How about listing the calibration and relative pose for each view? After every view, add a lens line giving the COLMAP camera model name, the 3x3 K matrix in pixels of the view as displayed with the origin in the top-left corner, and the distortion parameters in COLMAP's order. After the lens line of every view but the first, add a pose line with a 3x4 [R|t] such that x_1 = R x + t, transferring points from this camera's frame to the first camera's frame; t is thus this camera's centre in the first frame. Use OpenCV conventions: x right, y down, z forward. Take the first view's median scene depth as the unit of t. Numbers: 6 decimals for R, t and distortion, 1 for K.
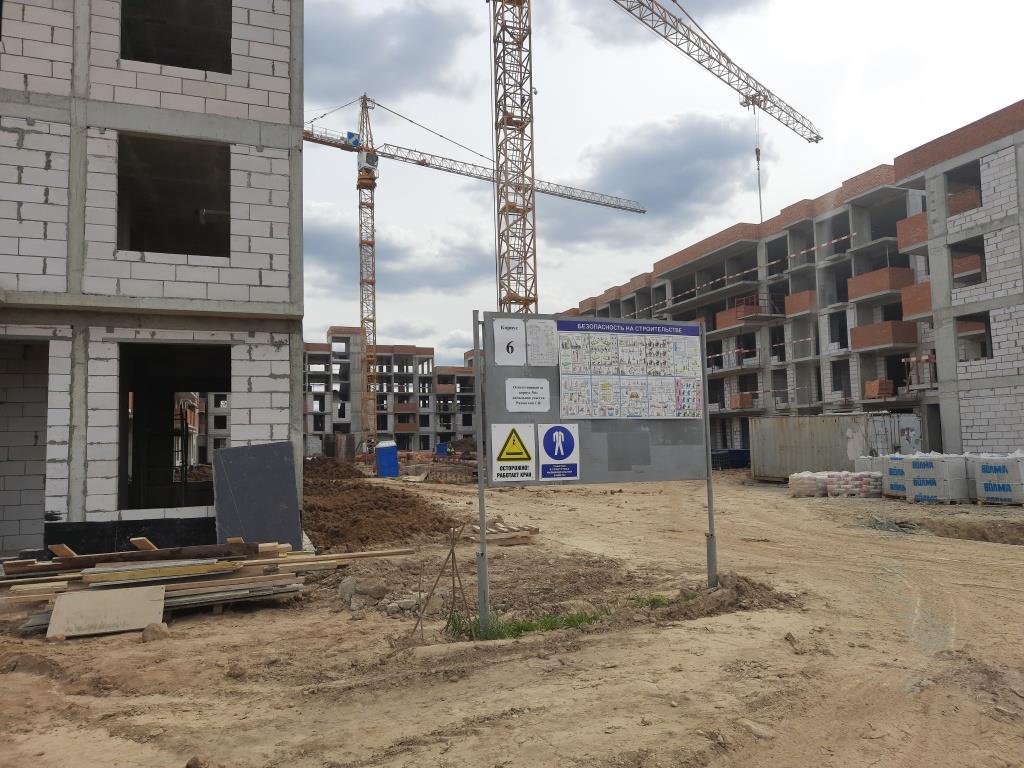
lens RADIAL K [[753.3, 0, 521.2], [0, 753.3, 376.7], [0, 0, 1]] dist [0.052356, -0.036800]
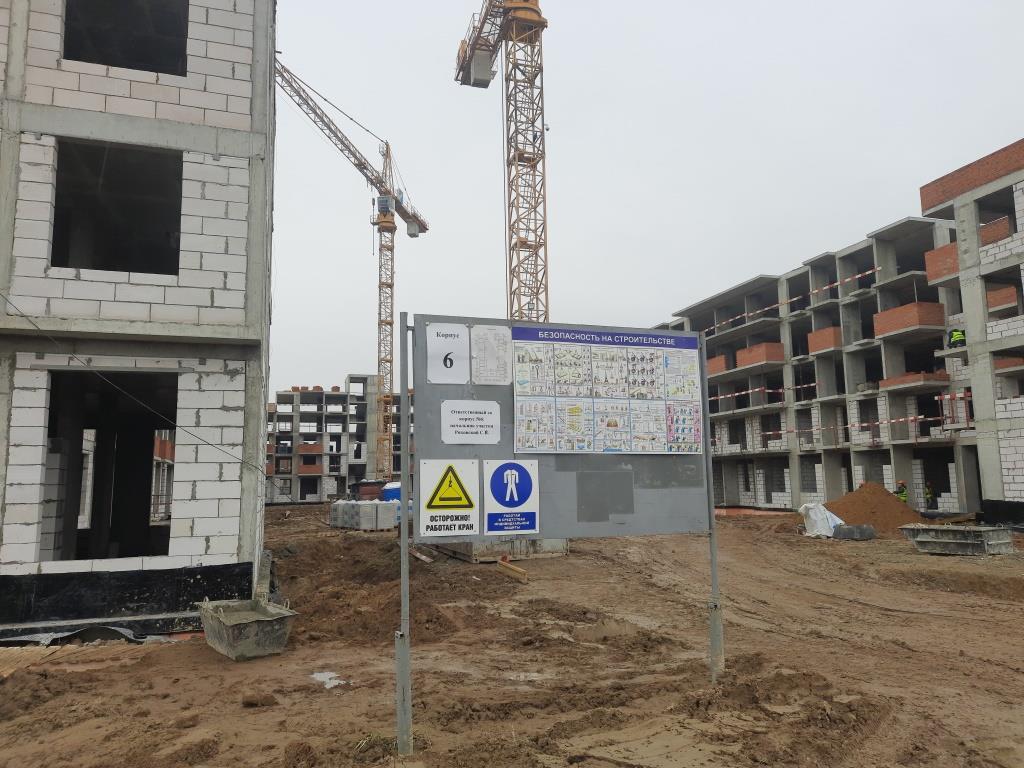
lens RADIAL K [[753.3, 0, 515.0], [0, 753.3, 374.7], [0, 0, 1]] dist [0.052356, -0.036800]
pose [[0.999391, -0.001816, -0.034850, 0.043902], [-0.000180, 0.998363, -0.057200, 0.010796], [0.034897, 0.057171, 0.997754, 0.124601]]
